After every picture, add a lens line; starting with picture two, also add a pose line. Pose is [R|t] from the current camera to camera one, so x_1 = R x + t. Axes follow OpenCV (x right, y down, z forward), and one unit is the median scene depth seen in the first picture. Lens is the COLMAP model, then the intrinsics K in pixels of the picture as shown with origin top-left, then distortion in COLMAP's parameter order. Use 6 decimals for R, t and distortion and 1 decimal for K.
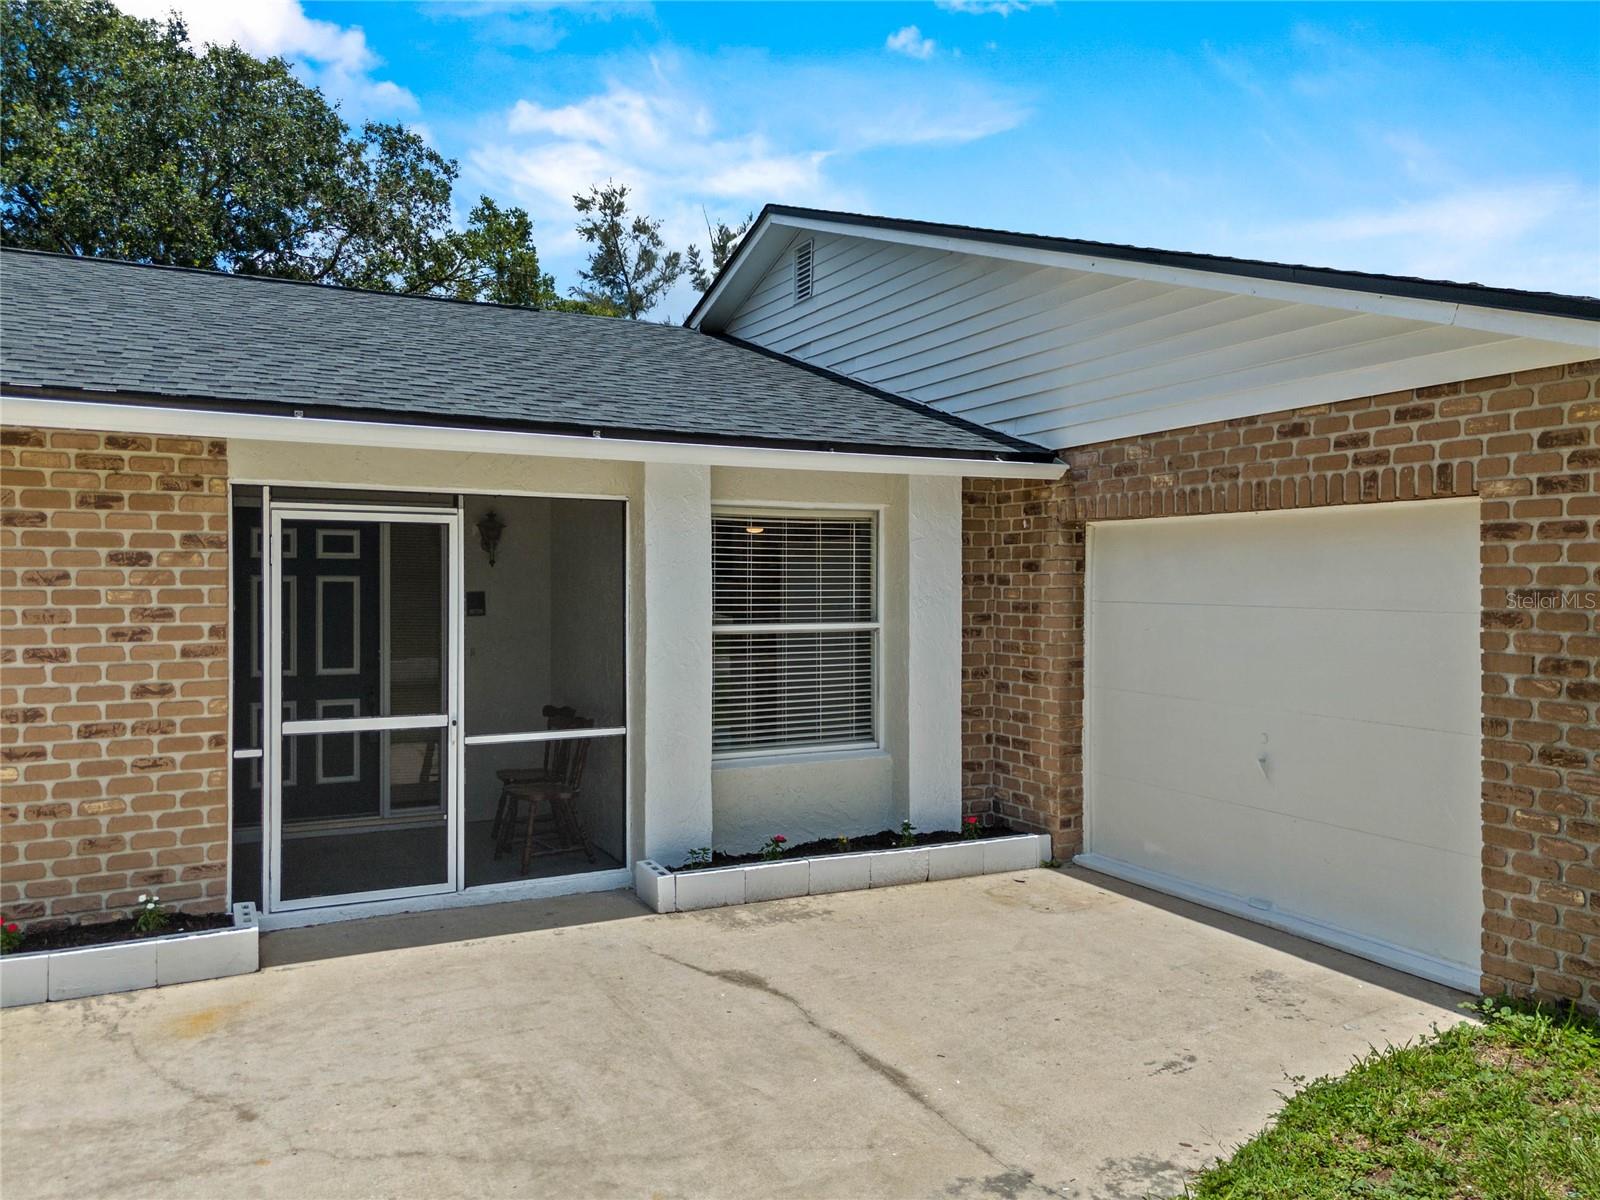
lens RADIAL K [[1185.4, 0, 800.0], [0, 1185.4, 600.0], [0, 0, 1]] dist [0.065491, -0.062890]
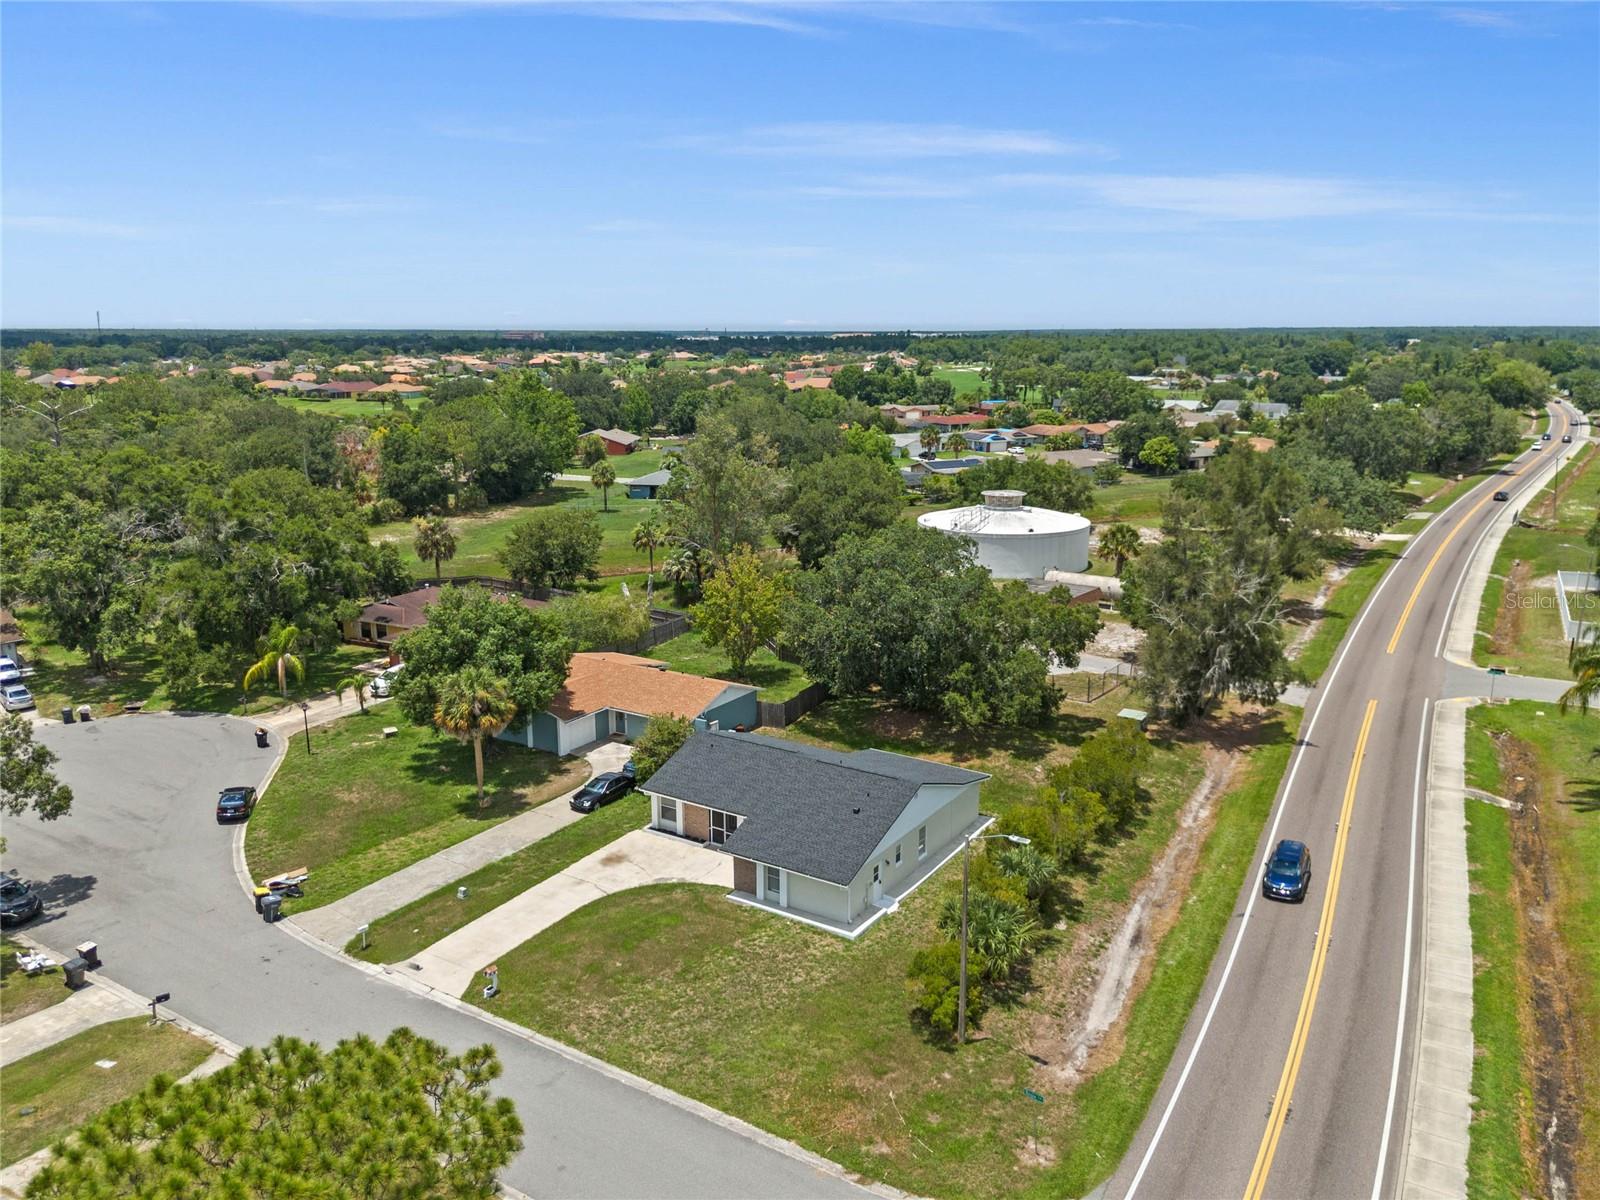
lens RADIAL K [[1185.4, 0, 800.0], [0, 1185.4, 600.0], [0, 0, 1]] dist [0.065491, -0.062890]
pose [[0.493529, 0.186951, -0.849399, 7.504773], [-0.005615, 0.977289, 0.211837, -3.606359], [0.869711, -0.099779, 0.483370, -2.838877]]
